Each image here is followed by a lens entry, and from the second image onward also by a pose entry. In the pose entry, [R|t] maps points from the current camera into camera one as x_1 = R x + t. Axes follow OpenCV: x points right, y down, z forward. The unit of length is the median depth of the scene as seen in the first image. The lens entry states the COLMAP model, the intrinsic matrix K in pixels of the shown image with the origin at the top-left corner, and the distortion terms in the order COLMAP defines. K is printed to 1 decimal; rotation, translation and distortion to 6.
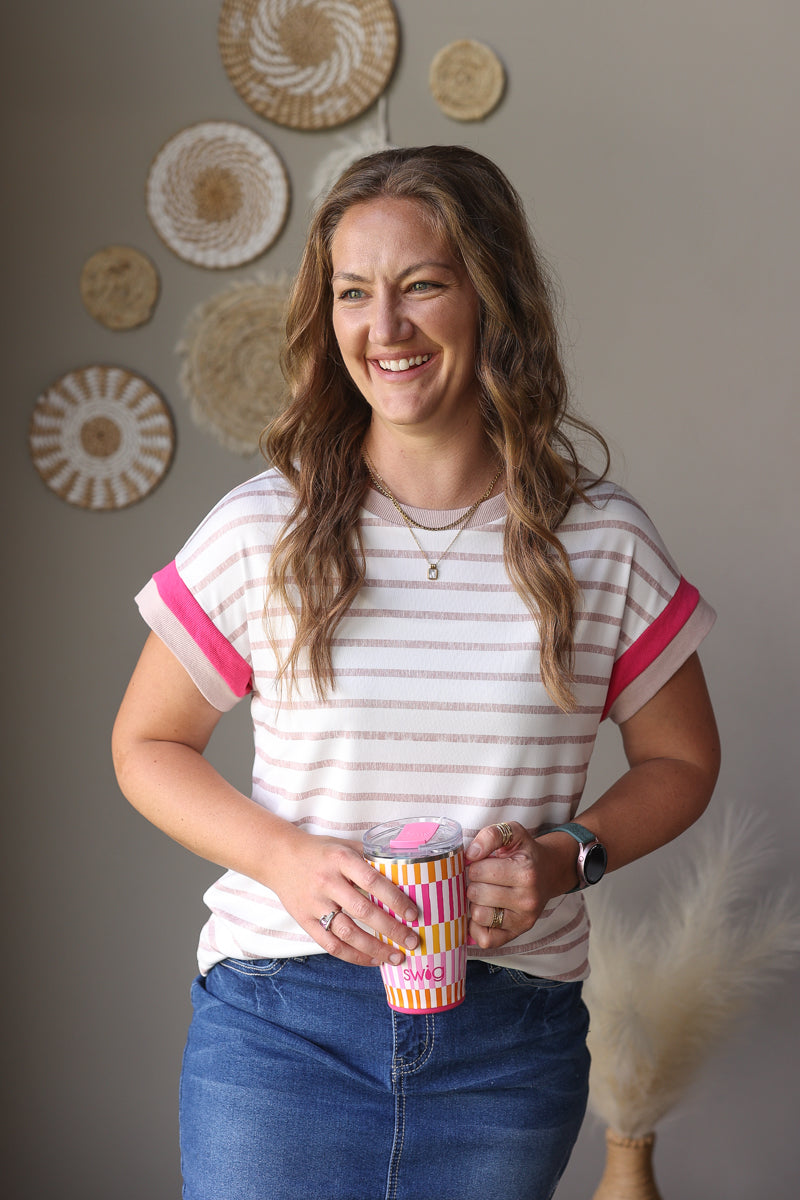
lens RADIAL K [[1995.7, 0, 384.3], [0, 1995.7, 548.9], [0, 0, 1]] dist [-0.044409, 0.000000]
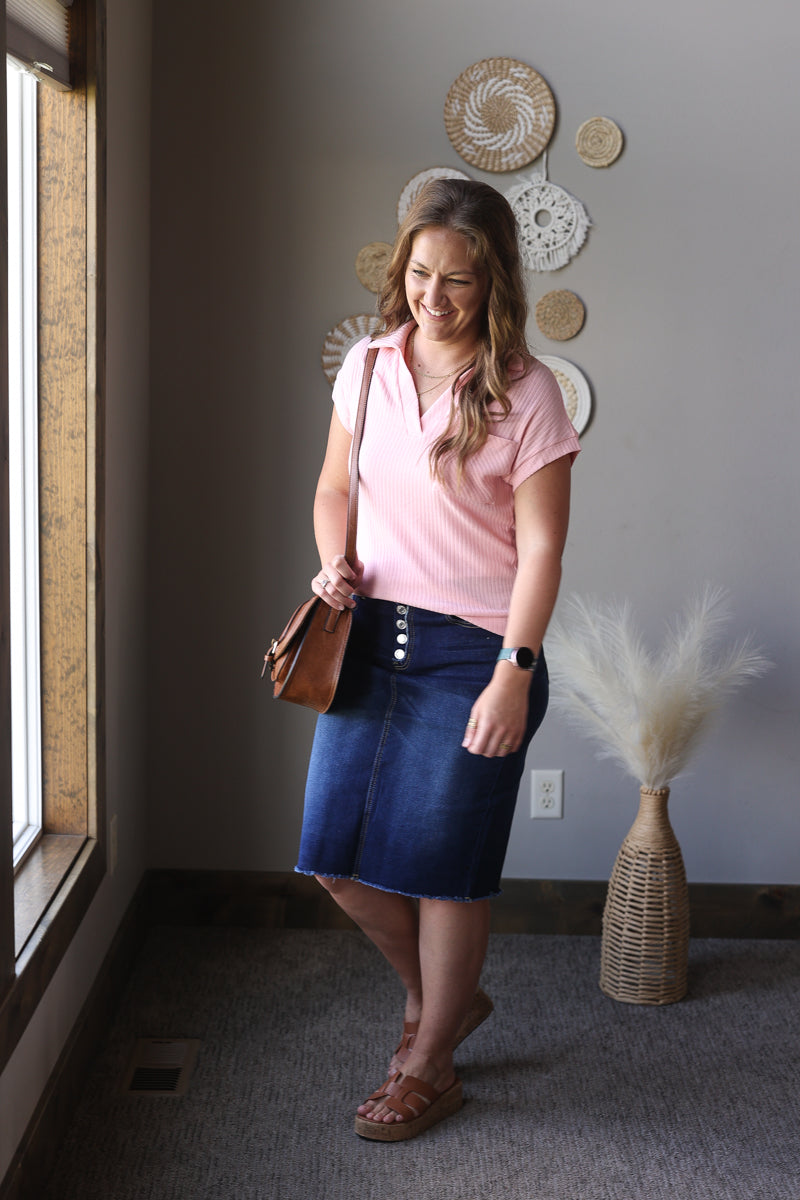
lens RADIAL K [[2140.4, 0, 399.2], [0, 2140.4, 595.9], [0, 0, 1]] dist [-0.042285, 0.000000]
pose [[0.981334, 0.050279, -0.185623, 0.224748], [-0.043595, 0.998251, 0.039919, 0.068759], [0.187306, -0.031082, 0.981810, -0.740212]]
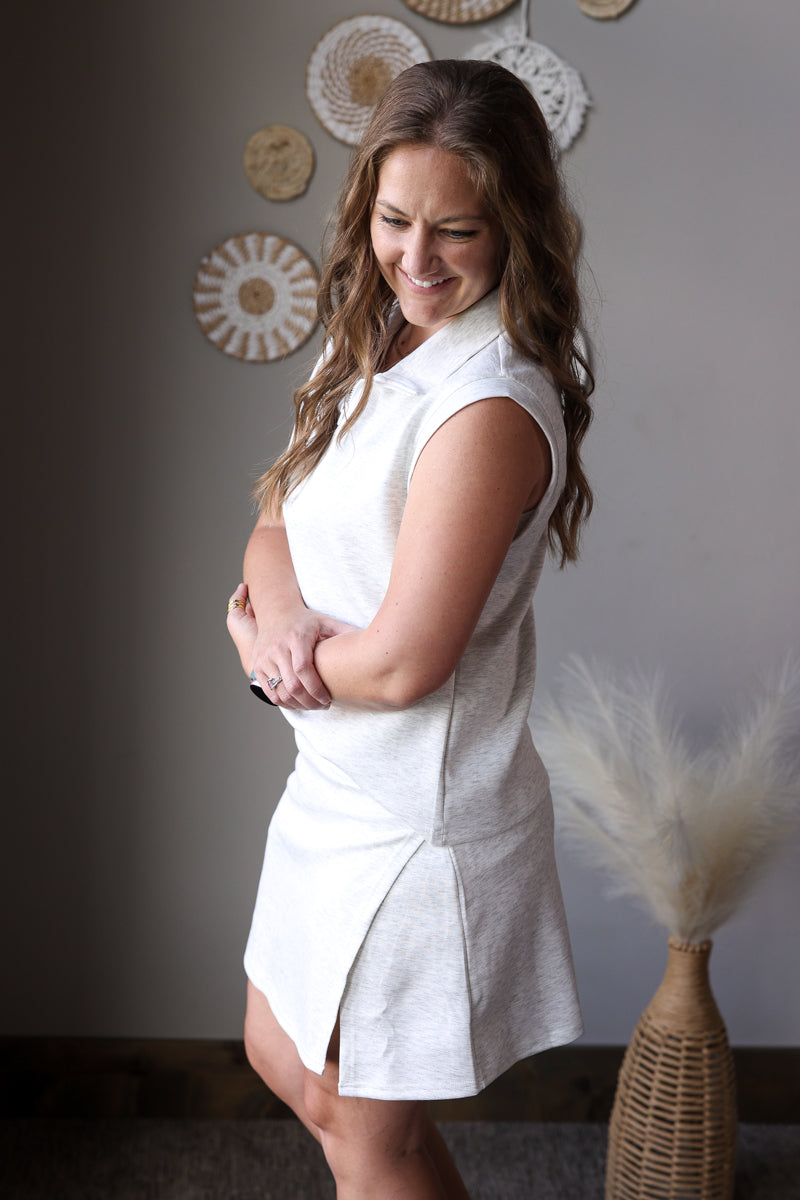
lens RADIAL K [[2237.0, 0, 353.9], [0, 2237.0, 563.7], [0, 0, 1]] dist [-0.039786, 0.000000]
pose [[0.991029, 0.056585, -0.121073, 0.072388], [-0.048800, 0.996604, 0.066330, 0.007453], [0.124416, -0.059826, 0.990425, -0.244934]]
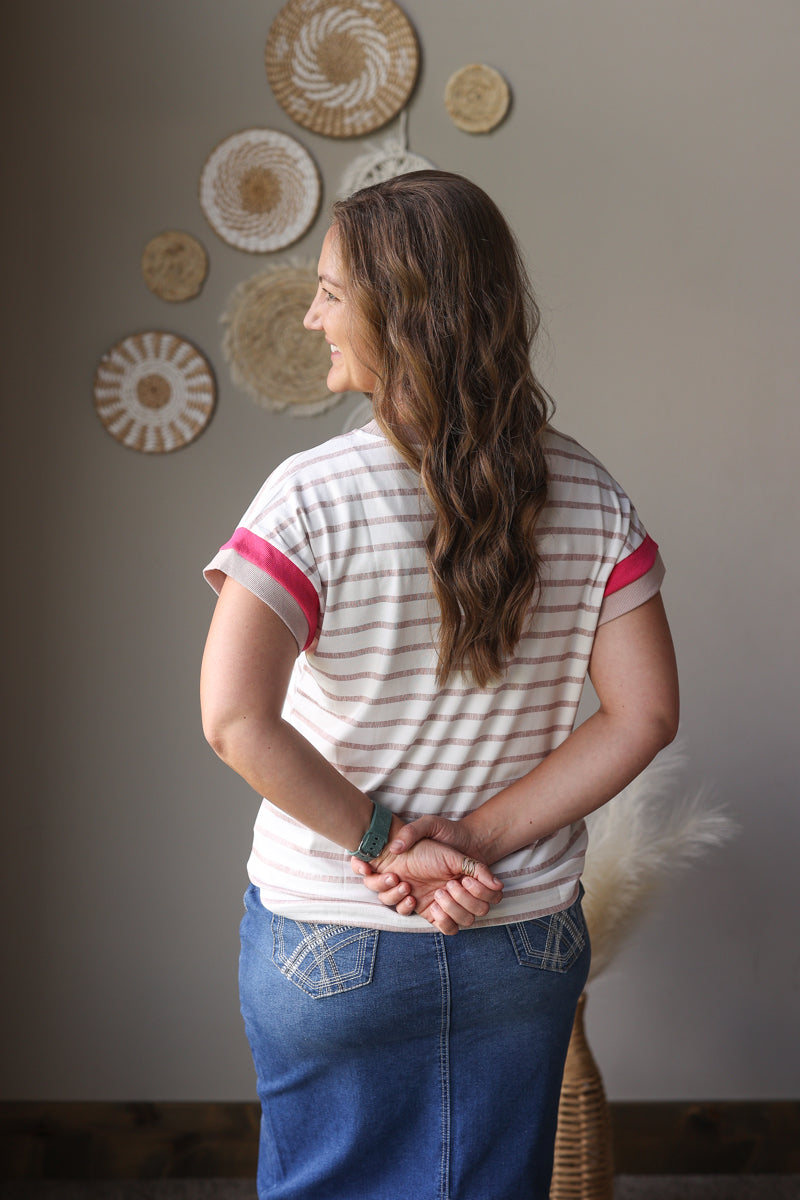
lens RADIAL K [[2237.0, 0, 379.4], [0, 2237.0, 562.2], [0, 0, 1]] dist [-0.039786, 0.000000]
pose [[0.996487, 0.043888, -0.071322, 0.091275], [-0.042931, 0.998967, 0.014890, 0.019908], [0.071902, -0.011776, 0.997342, -0.320641]]
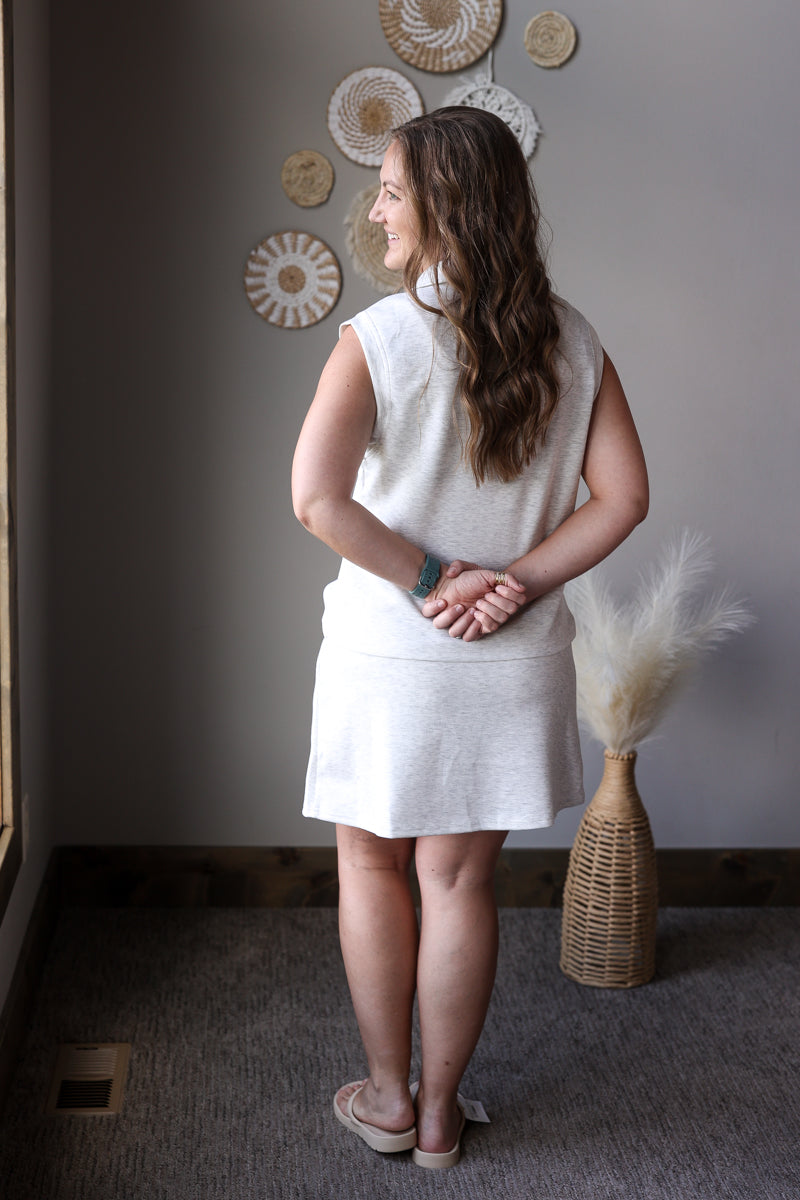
lens RADIAL K [[2140.4, 0, 389.9], [0, 2140.4, 588.5], [0, 0, 1]] dist [-0.042285, 0.000000]
pose [[0.992798, 0.044877, -0.111081, 0.118196], [-0.036493, 0.996410, 0.076389, 0.049251], [0.114110, -0.071785, 0.990871, -0.590226]]
